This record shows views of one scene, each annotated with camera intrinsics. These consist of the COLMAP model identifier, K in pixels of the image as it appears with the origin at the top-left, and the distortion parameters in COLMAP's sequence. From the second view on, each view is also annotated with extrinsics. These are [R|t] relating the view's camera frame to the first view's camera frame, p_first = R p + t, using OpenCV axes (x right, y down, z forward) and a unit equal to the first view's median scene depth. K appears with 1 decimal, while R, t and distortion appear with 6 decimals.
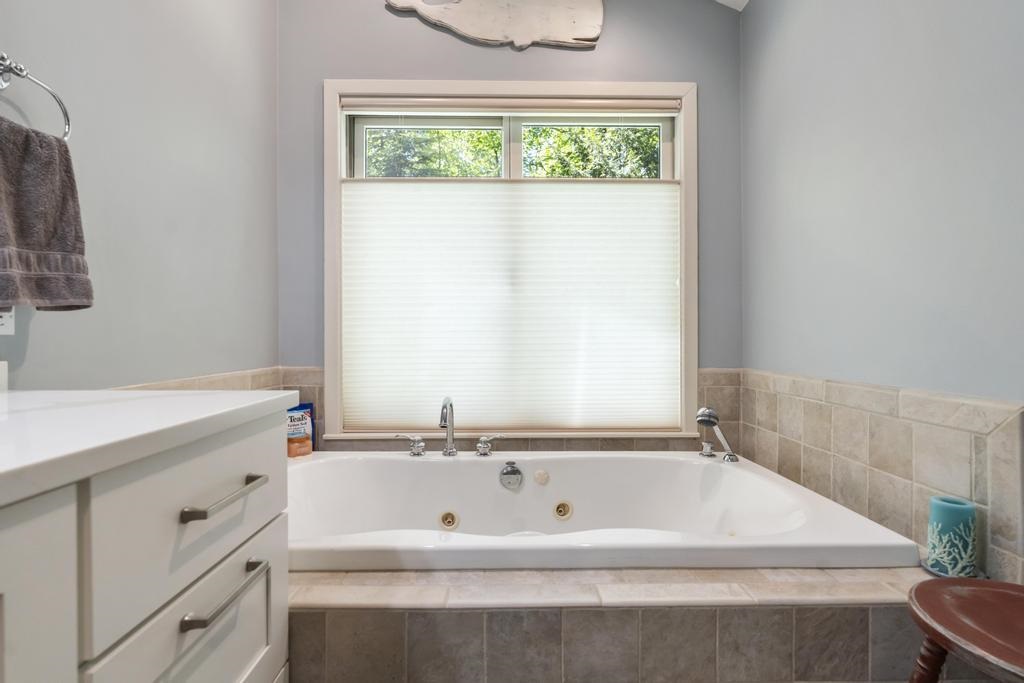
lens RADIAL K [[479.2, 0, 512.0], [0, 479.2, 341.5], [0, 0, 1]] dist [-0.000250, 0.000555]
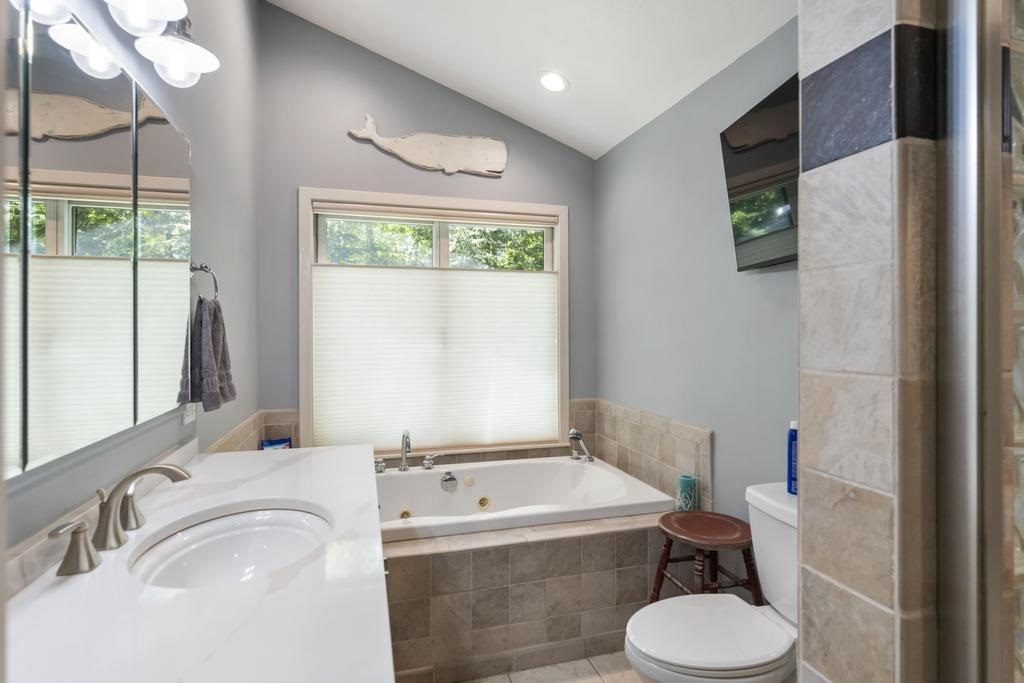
lens RADIAL K [[488.9, 0, 512.0], [0, 488.9, 341.5], [0, 0, 1]] dist [-0.000828, -0.000017]
pose [[0.965232, -0.002446, 0.261382, -0.206274], [0.002530, 0.999997, 0.000017, -0.144578], [-0.261381, 0.000645, 0.965235, -0.480596]]
